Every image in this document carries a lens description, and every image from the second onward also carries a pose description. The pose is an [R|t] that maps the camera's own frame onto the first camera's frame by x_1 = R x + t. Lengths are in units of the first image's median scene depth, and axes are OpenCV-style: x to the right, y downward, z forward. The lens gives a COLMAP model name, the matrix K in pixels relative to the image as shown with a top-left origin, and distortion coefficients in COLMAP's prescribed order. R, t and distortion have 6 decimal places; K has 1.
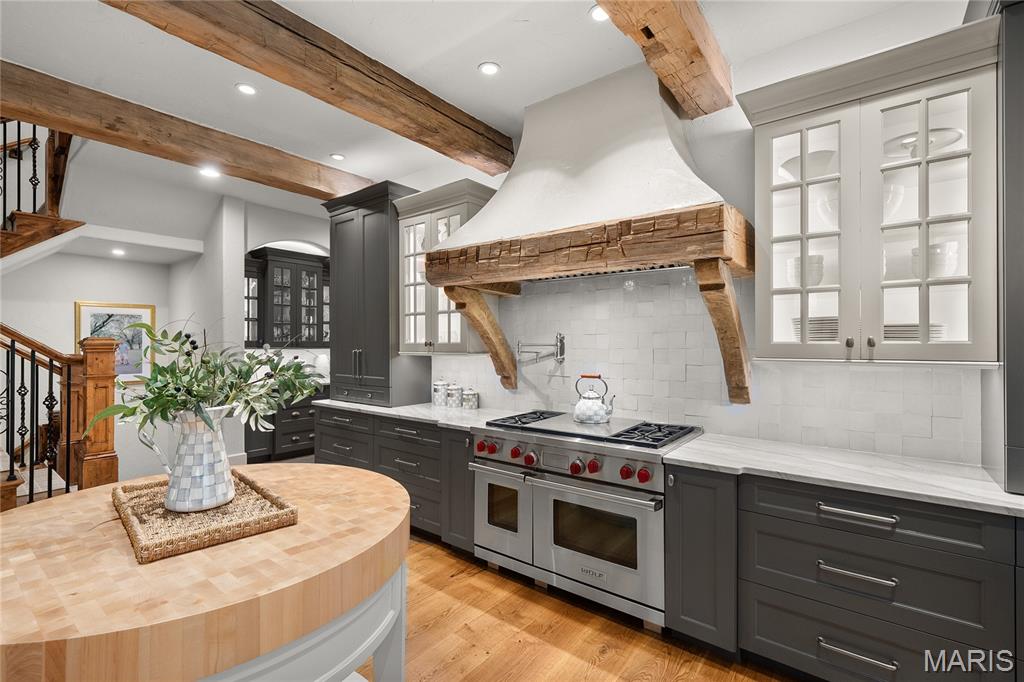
lens RADIAL K [[459.3, 0, 508.0], [0, 459.3, 341.7], [0, 0, 1]] dist [-0.000373, -0.000035]
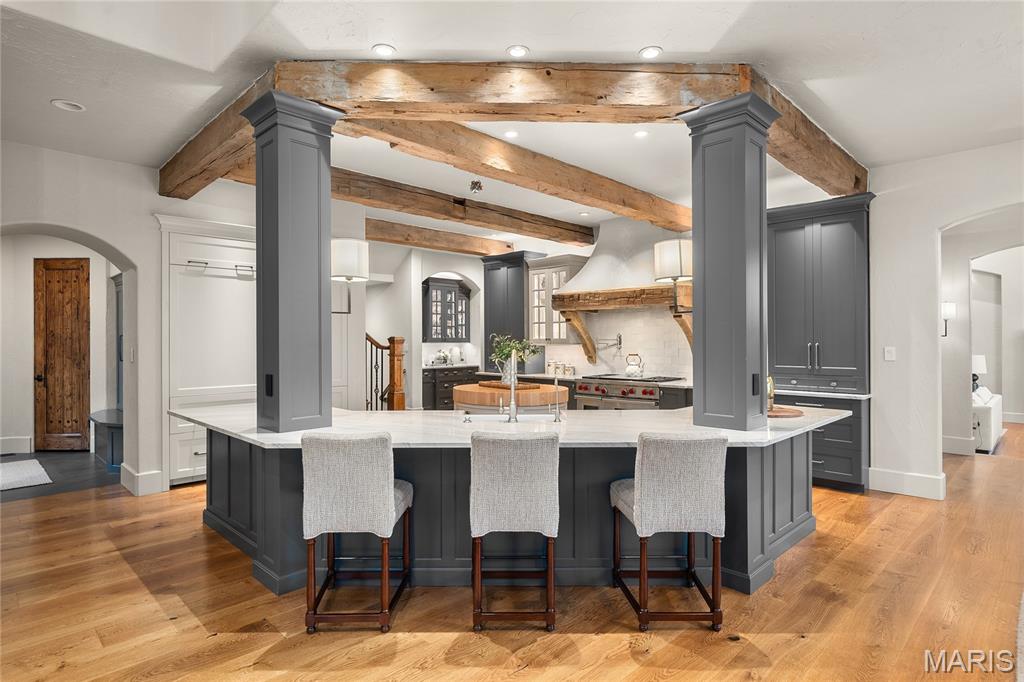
lens RADIAL K [[548.2, 0, 508.6], [0, 548.2, 336.4], [0, 0, 1]] dist [0.002472, 0.000253]
pose [[0.993442, -0.003712, -0.114276, -0.079317], [0.003572, 0.999993, -0.001427, -0.004438], [0.114281, 0.001010, 0.993448, -1.260869]]
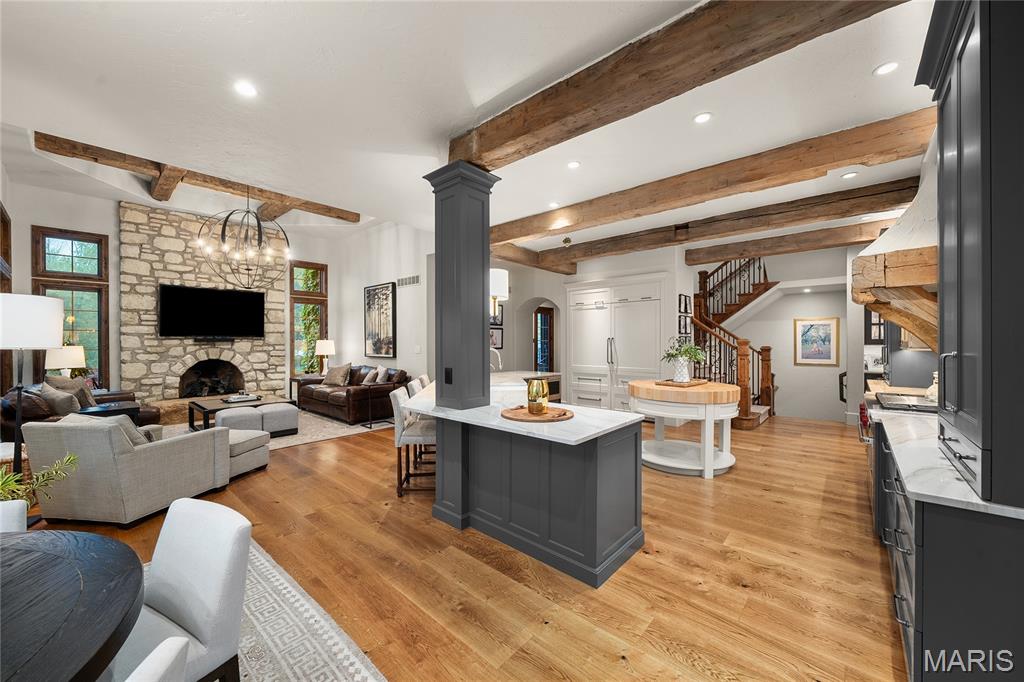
lens RADIAL K [[386.9, 0, 508.5], [0, 386.9, 343.5], [0, 0, 1]] dist [-0.001889, -0.000082]
pose [[-0.062405, 0.004024, -0.998043, 1.094475], [0.005857, 0.999976, 0.003666, 0.000234], [0.998034, -0.005617, -0.062427, -0.109921]]
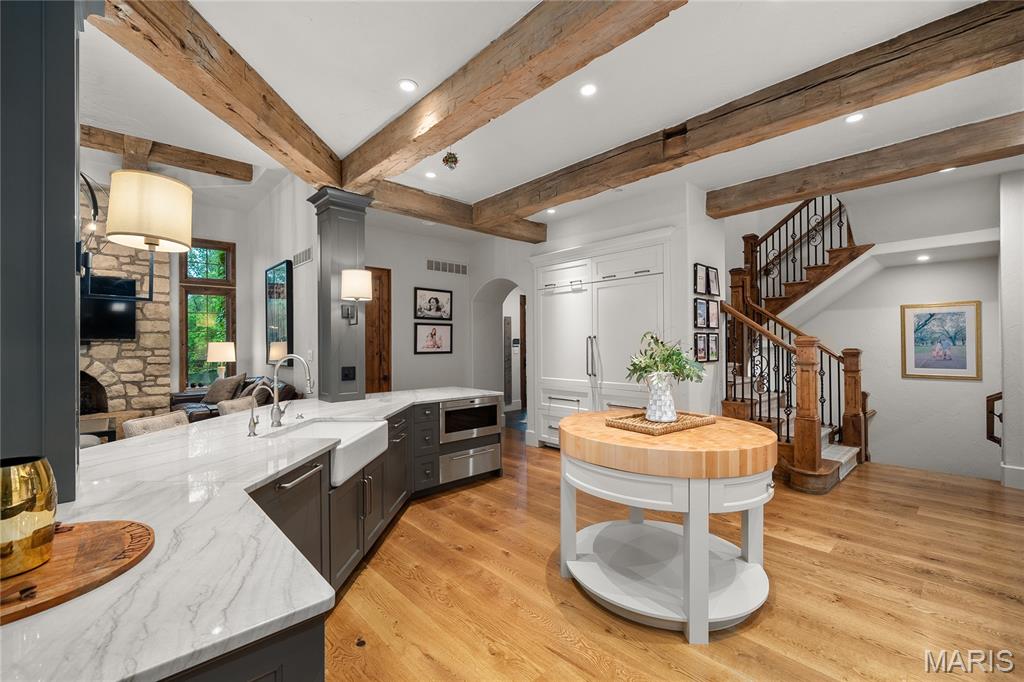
lens RADIAL K [[435.6, 0, 507.9], [0, 435.6, 341.2], [0, 0, 1]] dist [-0.000040, -0.000236]
pose [[-0.161524, -0.005190, -0.986855, 0.527421], [0.010528, 0.999920, -0.006982, 0.004894], [0.986813, -0.011518, -0.161457, 0.259962]]
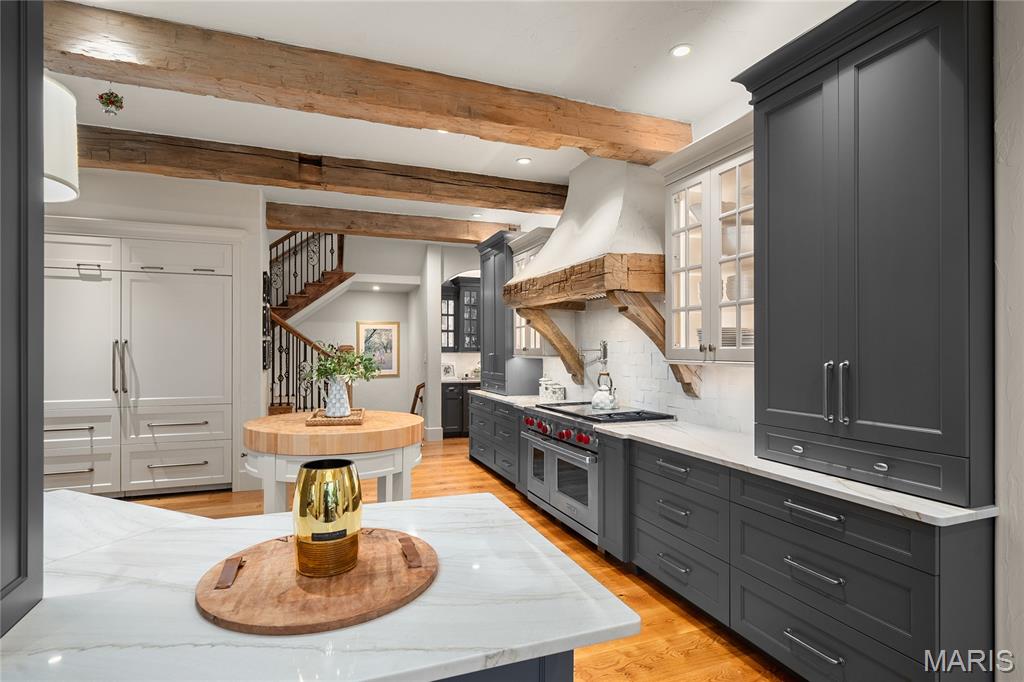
lens RADIAL K [[514.8, 0, 508.0], [0, 514.8, 348.4], [0, 0, 1]] dist [0.000293, 0.000319]
pose [[0.856631, 0.000047, -0.515929, 0.583704], [0.001346, 0.999996, 0.002326, -0.000873], [0.515928, -0.002686, 0.856628, -0.330908]]
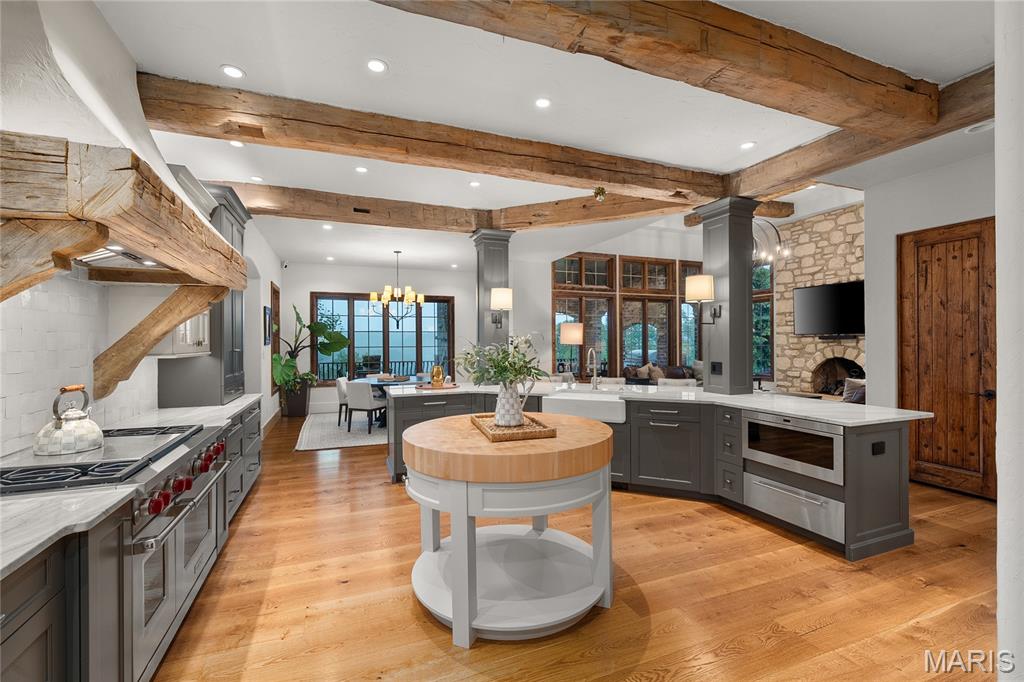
lens RADIAL K [[435.6, 0, 507.9], [0, 435.6, 341.2], [0, 0, 1]] dist [-0.000040, -0.000236]
pose [[-0.864305, 0.005076, 0.502943, -0.628310], [0.003127, 0.999984, -0.004719, 0.004970], [-0.502959, -0.002505, -0.864307, 1.026045]]
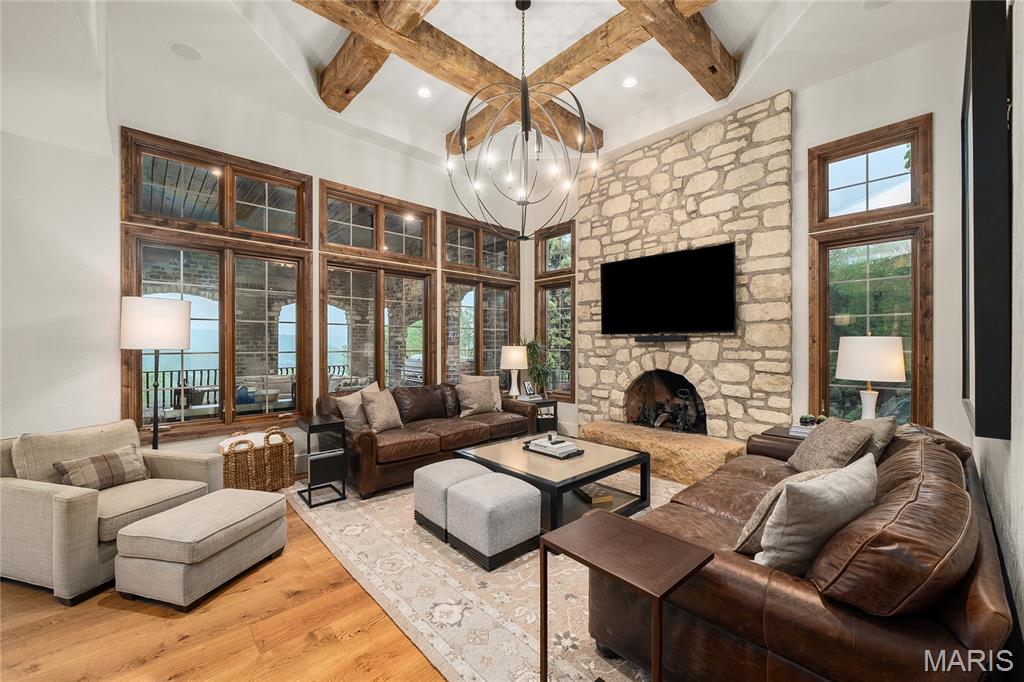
lens RADIAL K [[401.1, 0, 510.0], [0, 401.1, 344.0], [0, 0, 1]] dist [0.000892, 0.000070]
pose [[-0.988794, -0.000971, 0.149285, -0.676312], [-0.001157, 0.999999, -0.001159, -0.001062], [-0.149283, -0.001318, -0.988794, -0.456819]]
